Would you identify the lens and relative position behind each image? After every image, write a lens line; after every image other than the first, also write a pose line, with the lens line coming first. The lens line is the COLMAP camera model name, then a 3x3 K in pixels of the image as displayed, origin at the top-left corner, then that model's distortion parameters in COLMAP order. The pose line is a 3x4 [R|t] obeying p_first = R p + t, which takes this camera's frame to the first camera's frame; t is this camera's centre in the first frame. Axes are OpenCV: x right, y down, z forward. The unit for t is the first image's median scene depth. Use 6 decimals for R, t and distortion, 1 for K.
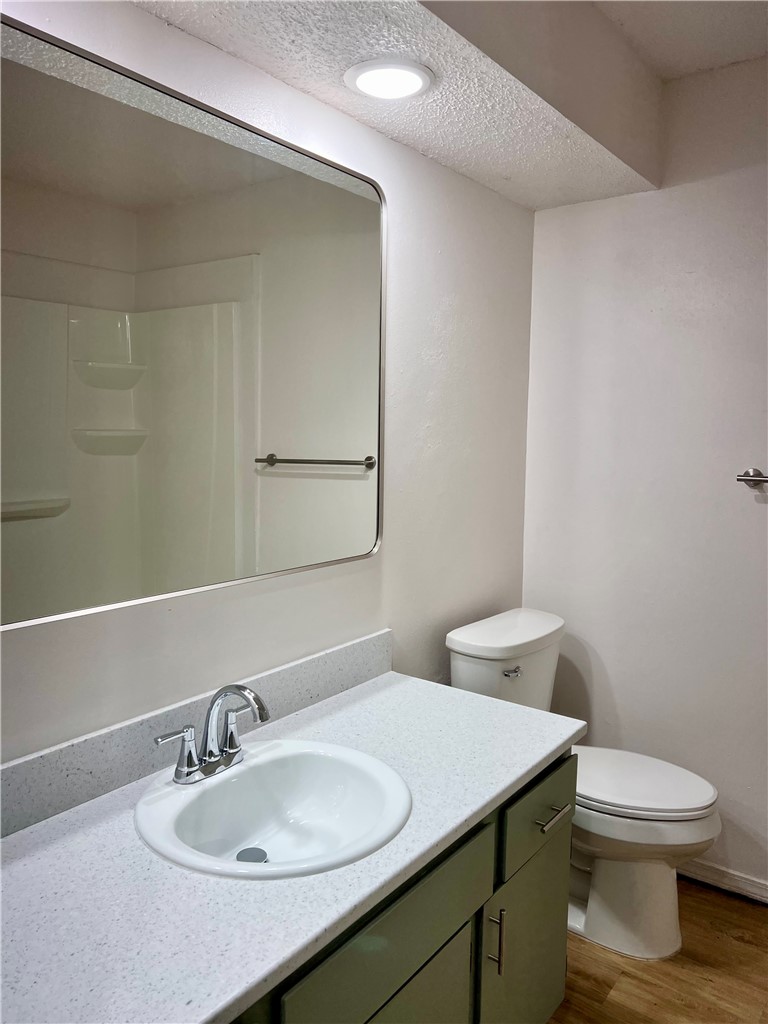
lens RADIAL K [[771.1, 0, 380.4], [0, 771.1, 516.2], [0, 0, 1]] dist [0.037860, -0.048987]
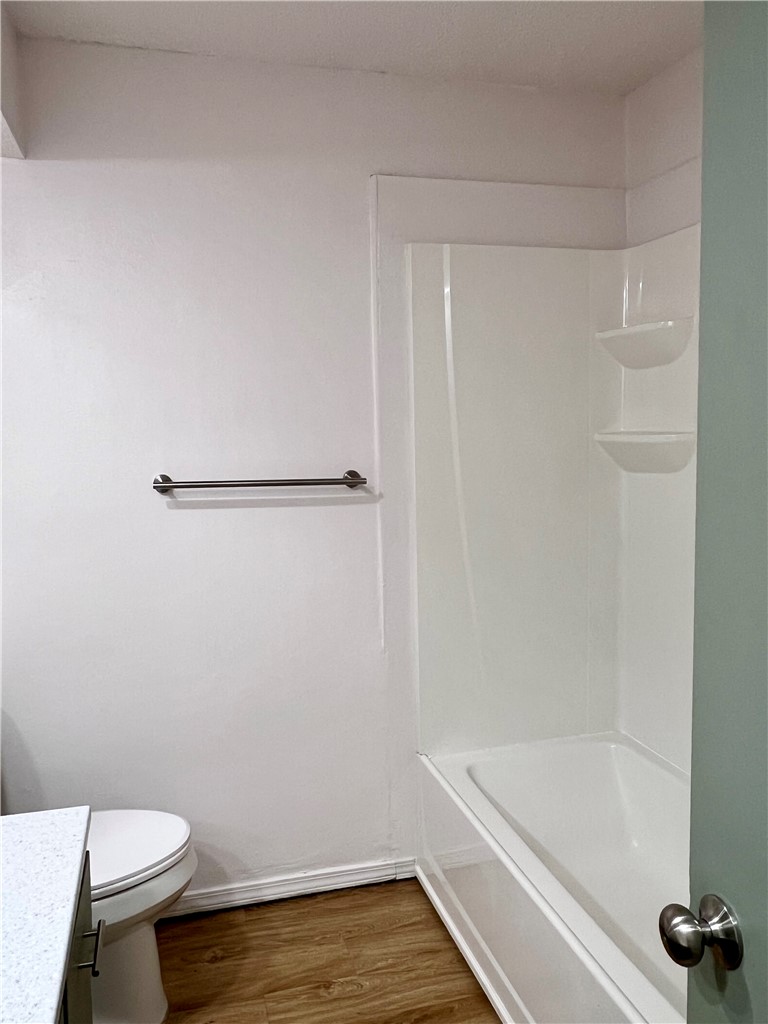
lens RADIAL K [[771.1, 0, 375.9], [0, 771.1, 505.2], [0, 0, 1]] dist [0.037860, -0.048987]
pose [[0.616850, -0.087025, 0.782255, -0.125781], [0.107567, 0.993865, 0.025744, -0.021886], [-0.779696, 0.068264, 0.622426, 0.213173]]
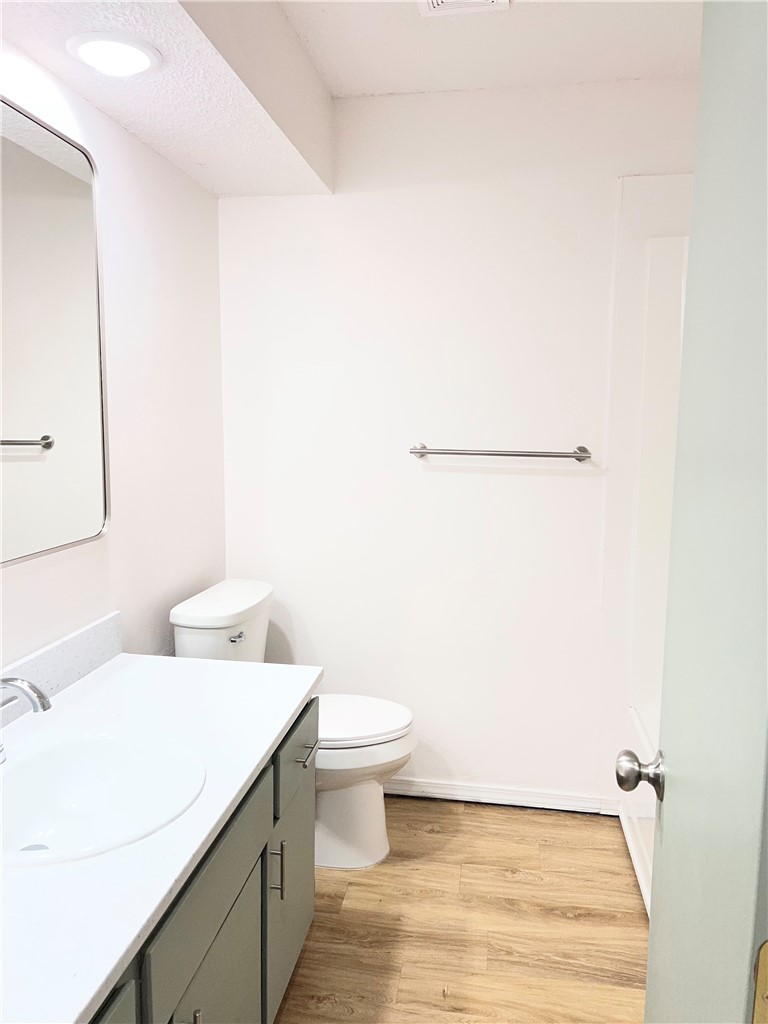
lens RADIAL K [[771.1, 0, 389.4], [0, 771.1, 512.1], [0, 0, 1]] dist [0.037860, -0.048987]
pose [[0.880991, -0.057080, 0.469676, -0.140701], [0.046950, 0.998343, 0.033262, 0.004407], [-0.470797, -0.007252, 0.882212, -0.034010]]
